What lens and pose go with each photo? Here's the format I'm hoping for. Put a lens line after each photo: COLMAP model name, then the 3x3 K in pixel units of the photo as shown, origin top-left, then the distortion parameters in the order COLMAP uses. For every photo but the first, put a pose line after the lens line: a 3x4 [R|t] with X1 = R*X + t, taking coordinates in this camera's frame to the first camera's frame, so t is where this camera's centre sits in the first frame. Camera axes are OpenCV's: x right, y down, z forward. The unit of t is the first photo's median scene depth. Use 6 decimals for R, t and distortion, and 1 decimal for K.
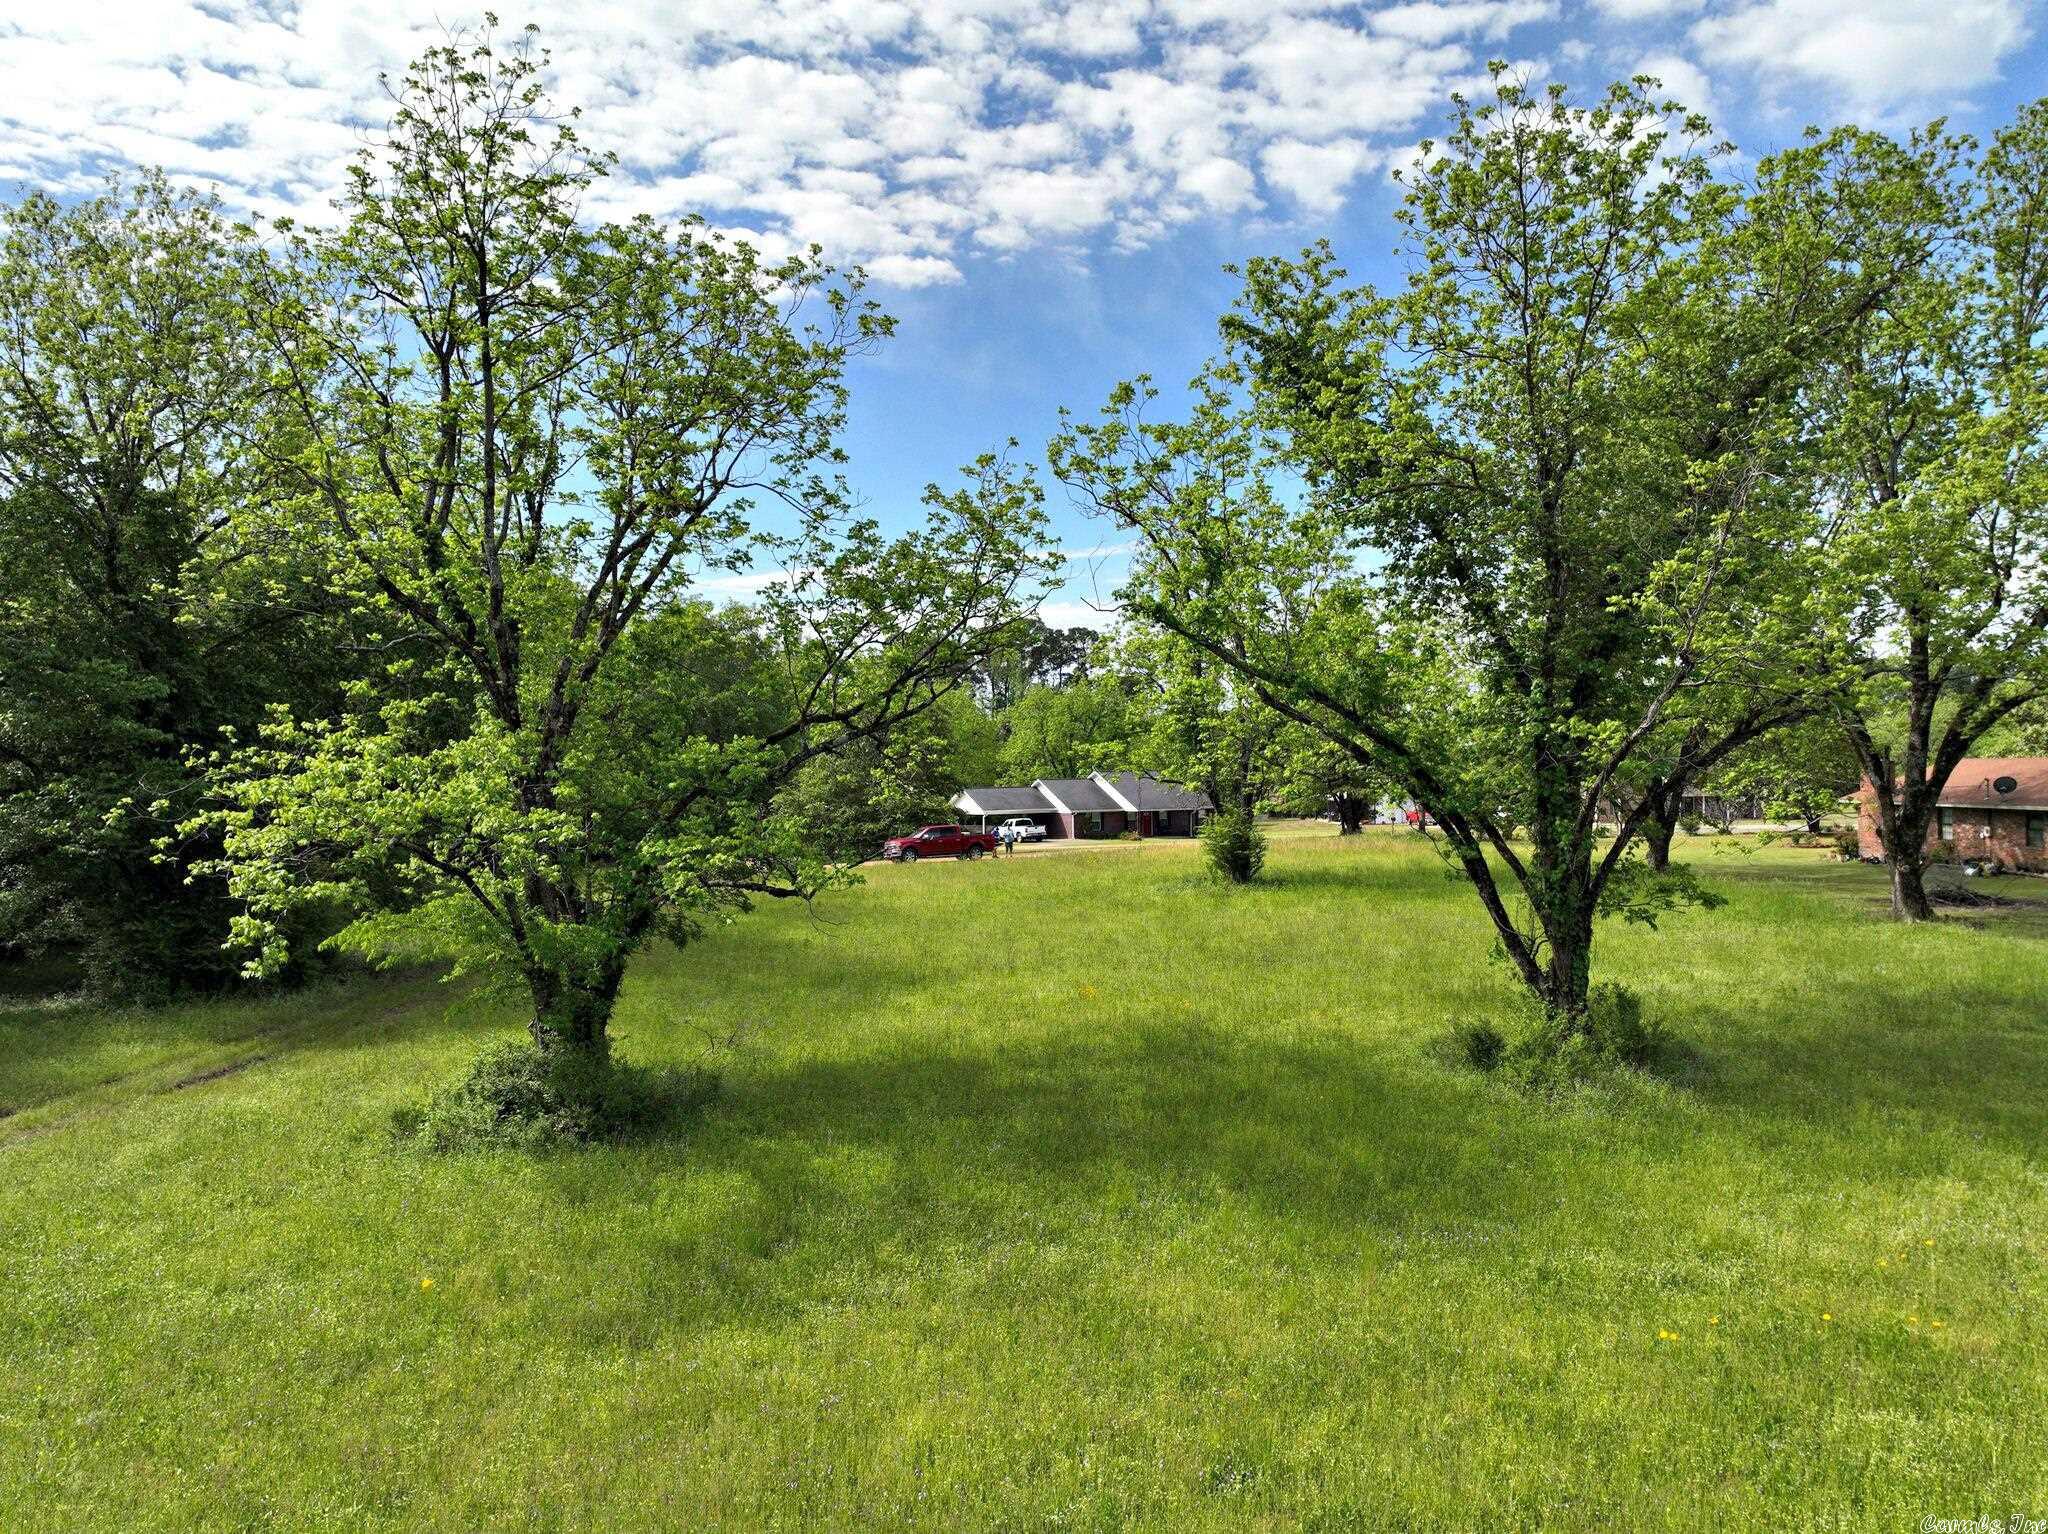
lens RADIAL K [[1449.6, 0, 1030.6], [0, 1449.6, 759.4], [0, 0, 1]] dist [0.004506, 0.011065]
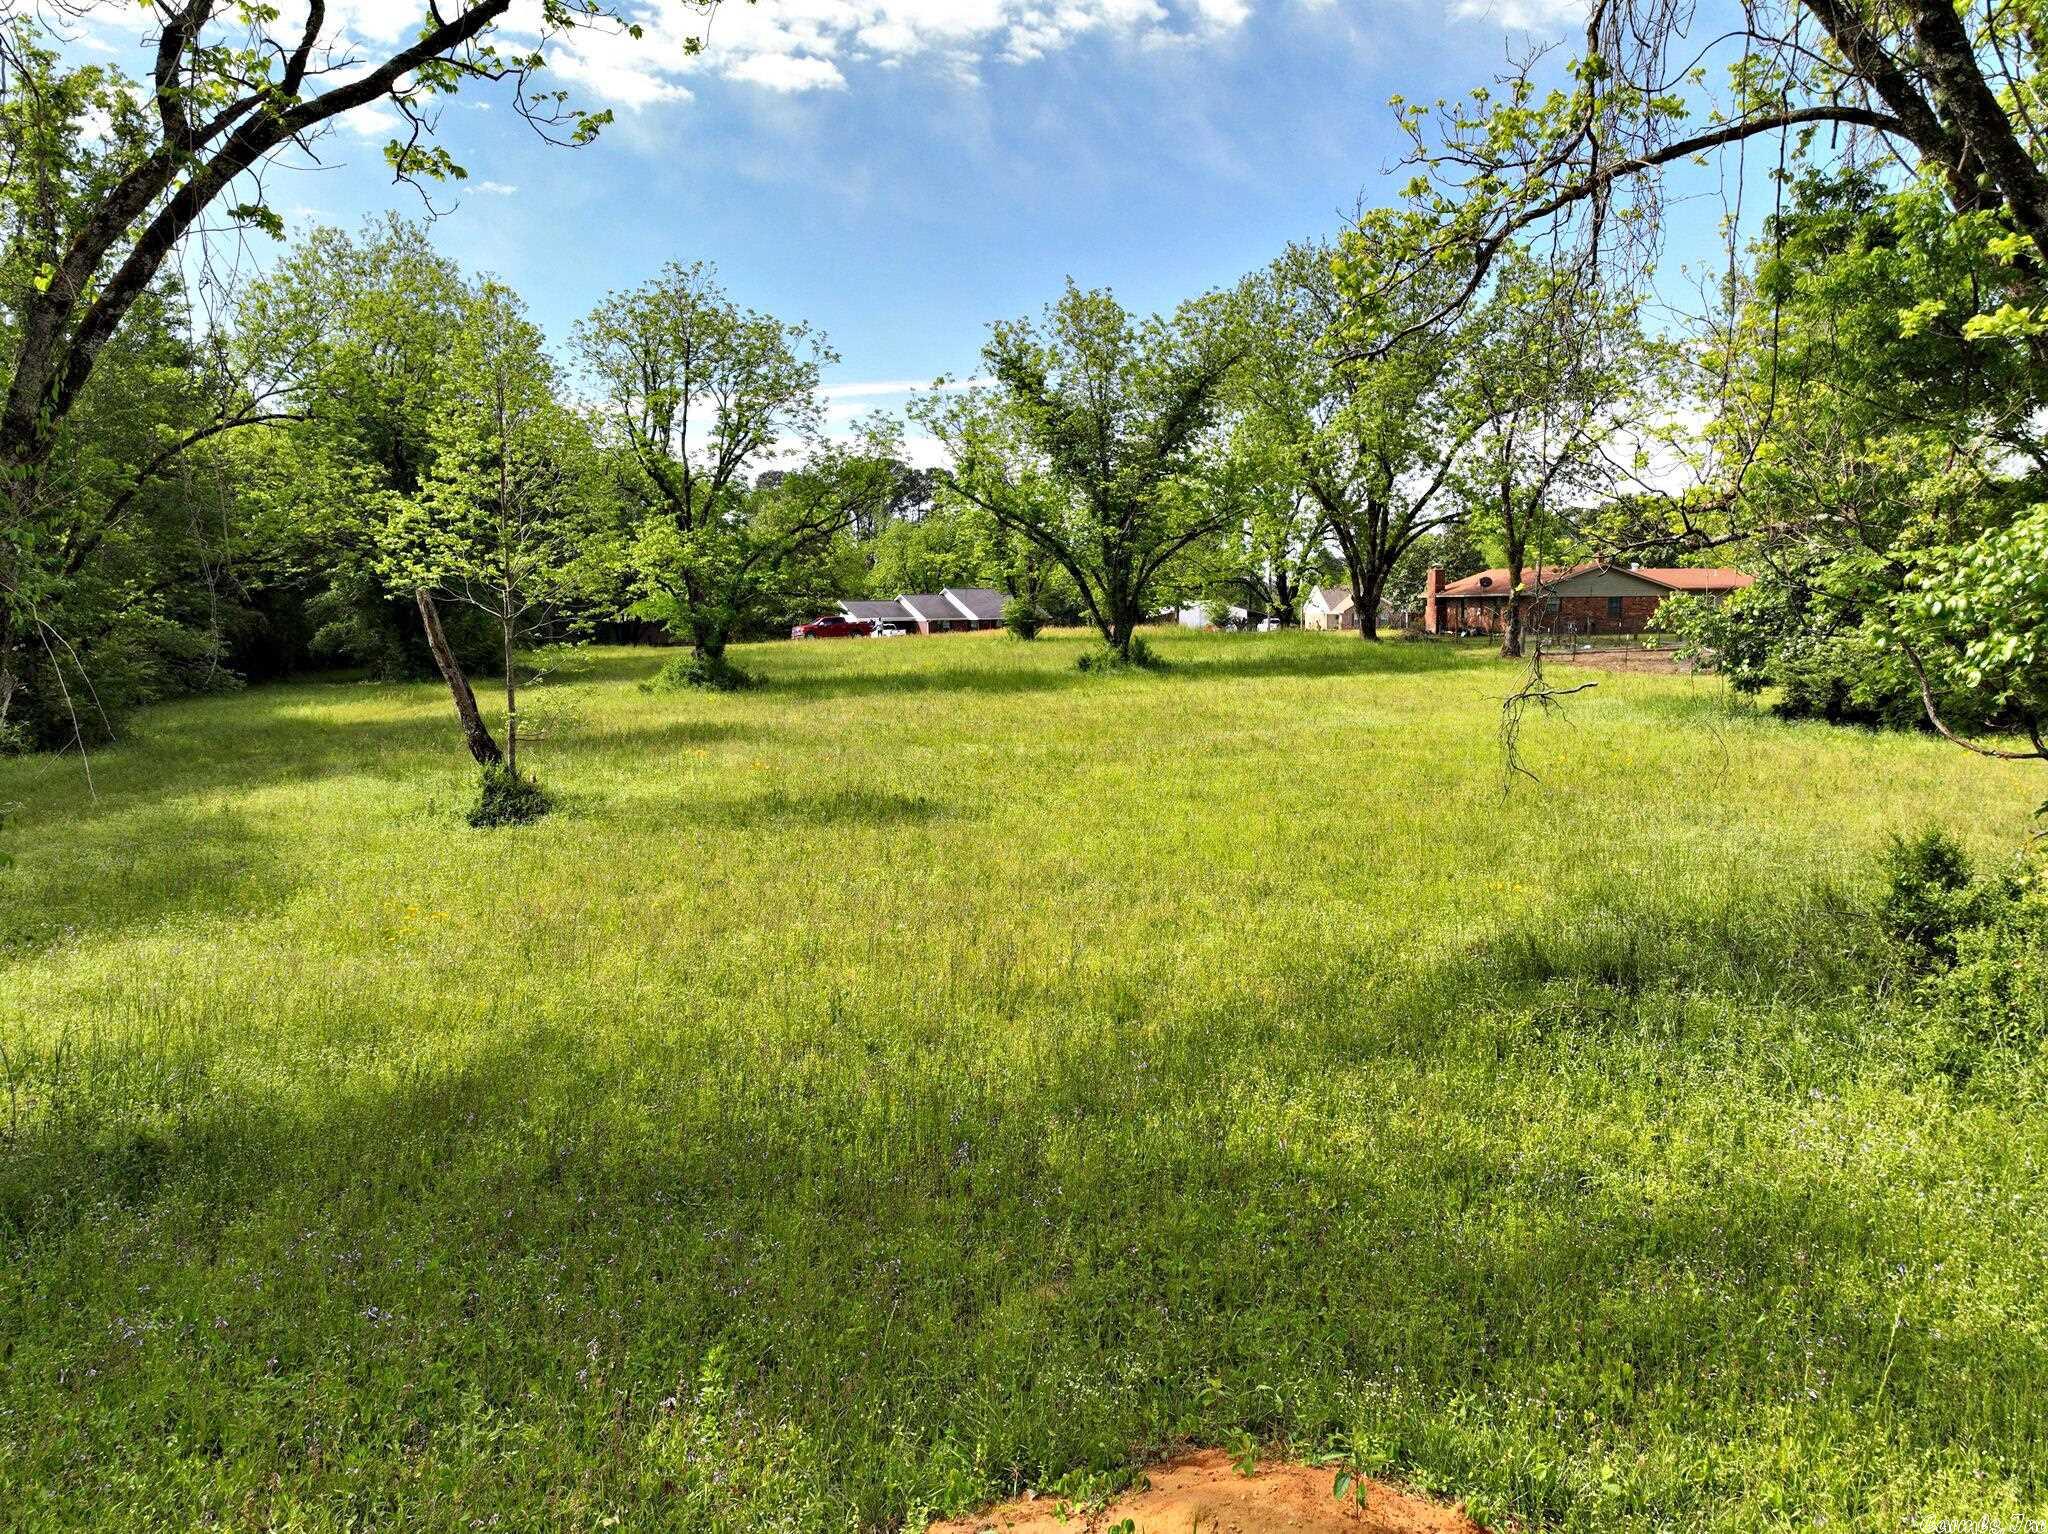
lens RADIAL K [[1449.6, 0, 1028.3], [0, 1449.6, 762.7], [0, 0, 1]] dist [0.004506, 0.011065]
pose [[0.995582, -0.006298, 0.093683, -0.012433], [-0.004283, 0.993664, 0.112313, 0.080913], [-0.093797, -0.112218, 0.989247, -1.275851]]
